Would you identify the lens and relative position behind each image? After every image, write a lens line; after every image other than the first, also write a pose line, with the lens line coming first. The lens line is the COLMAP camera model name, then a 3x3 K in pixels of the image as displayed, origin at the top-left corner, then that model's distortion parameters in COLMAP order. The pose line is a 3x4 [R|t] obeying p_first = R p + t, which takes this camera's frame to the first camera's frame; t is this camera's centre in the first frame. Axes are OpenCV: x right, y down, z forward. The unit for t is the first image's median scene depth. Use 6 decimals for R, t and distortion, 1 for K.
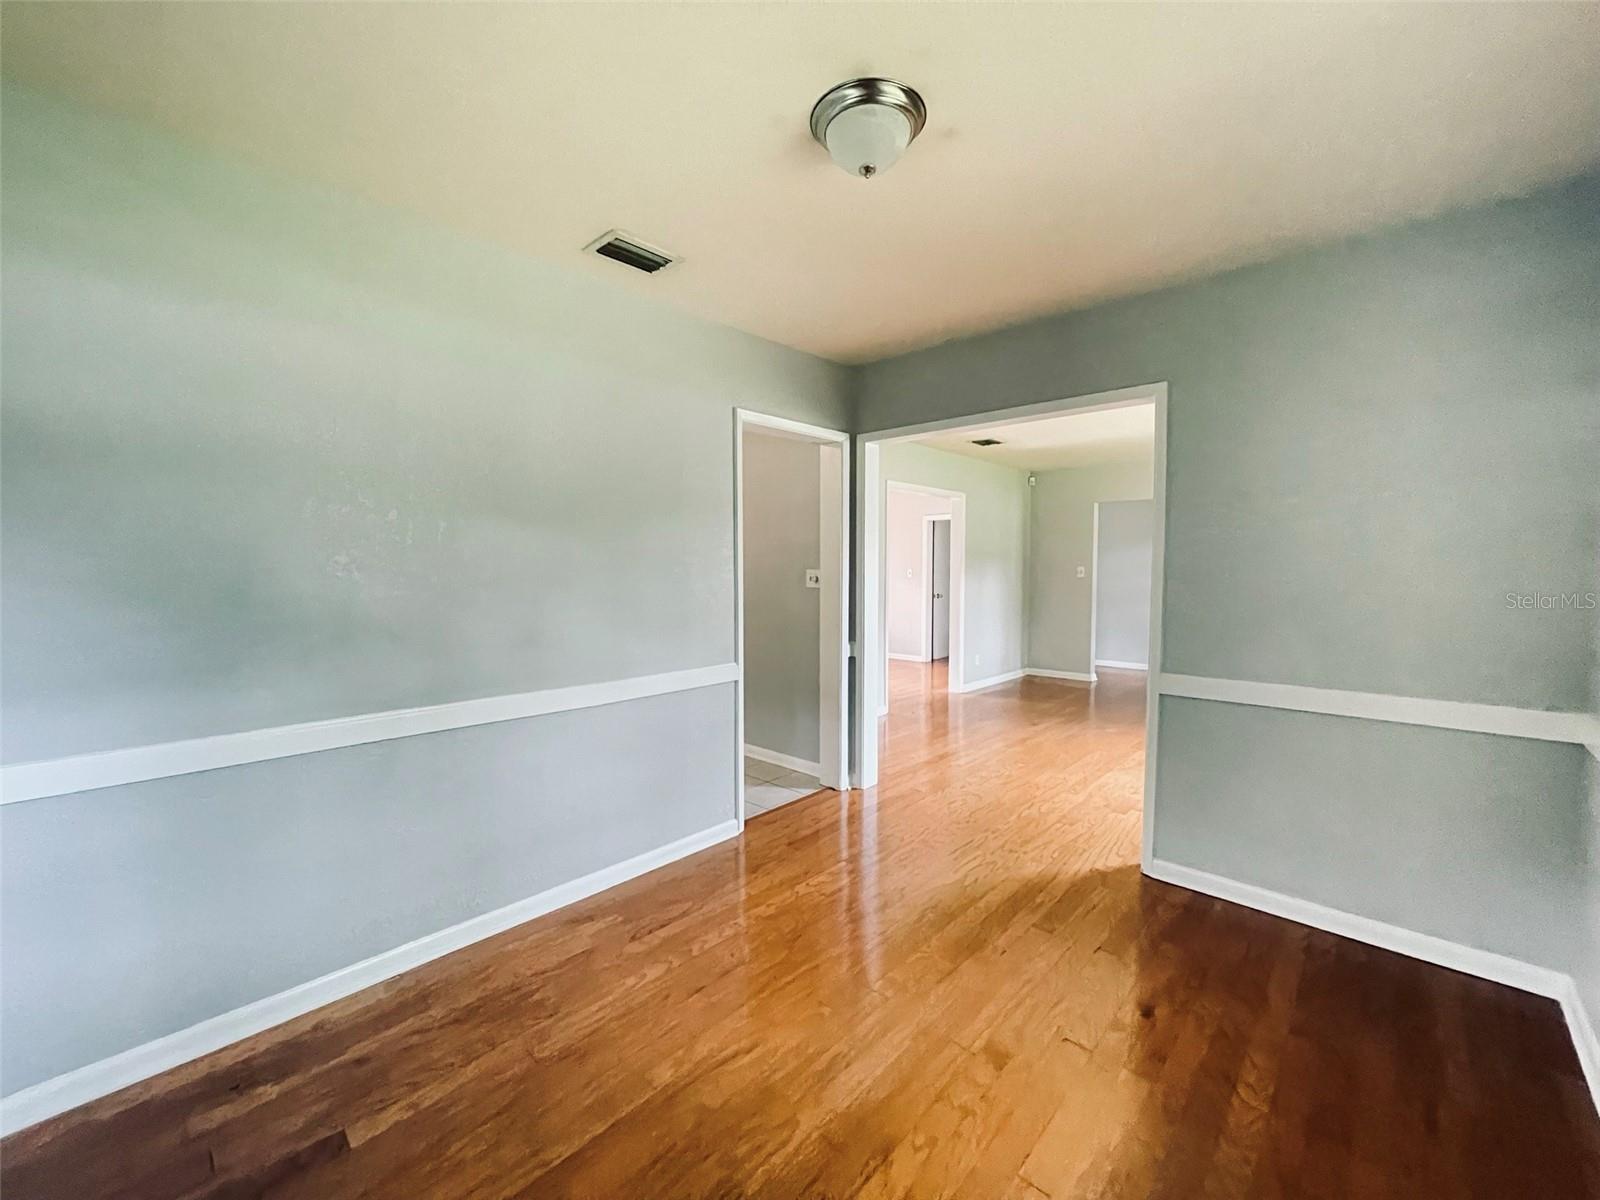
lens RADIAL K [[648.2, 0, 793.9], [0, 648.2, 600.7], [0, 0, 1]] dist [-0.000193, 0.000952]
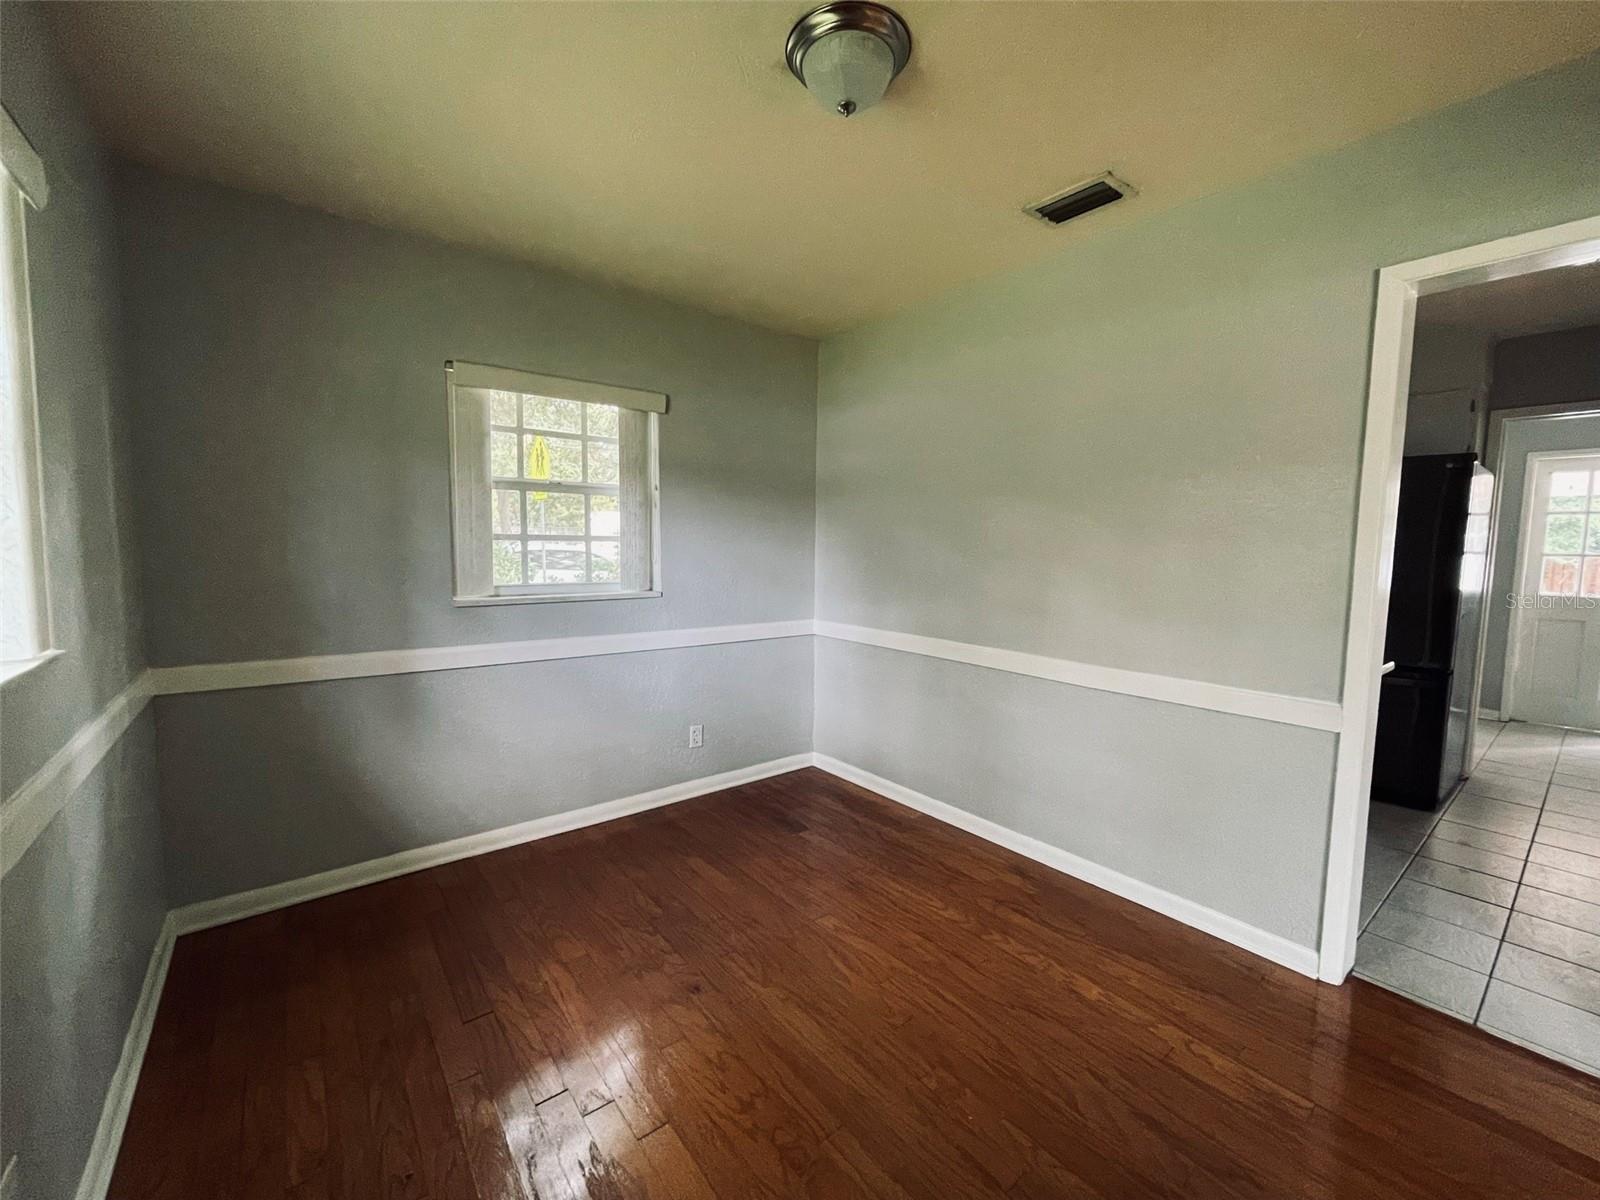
lens RADIAL K [[648.2, 0, 802.7], [0, 648.2, 600.4], [0, 0, 1]] dist [-0.000193, 0.000952]
pose [[-0.141786, 0.088087, -0.985970, 0.810989], [-0.061899, 0.993295, 0.097642, -0.039452], [0.987960, 0.074875, -0.135383, 0.826921]]
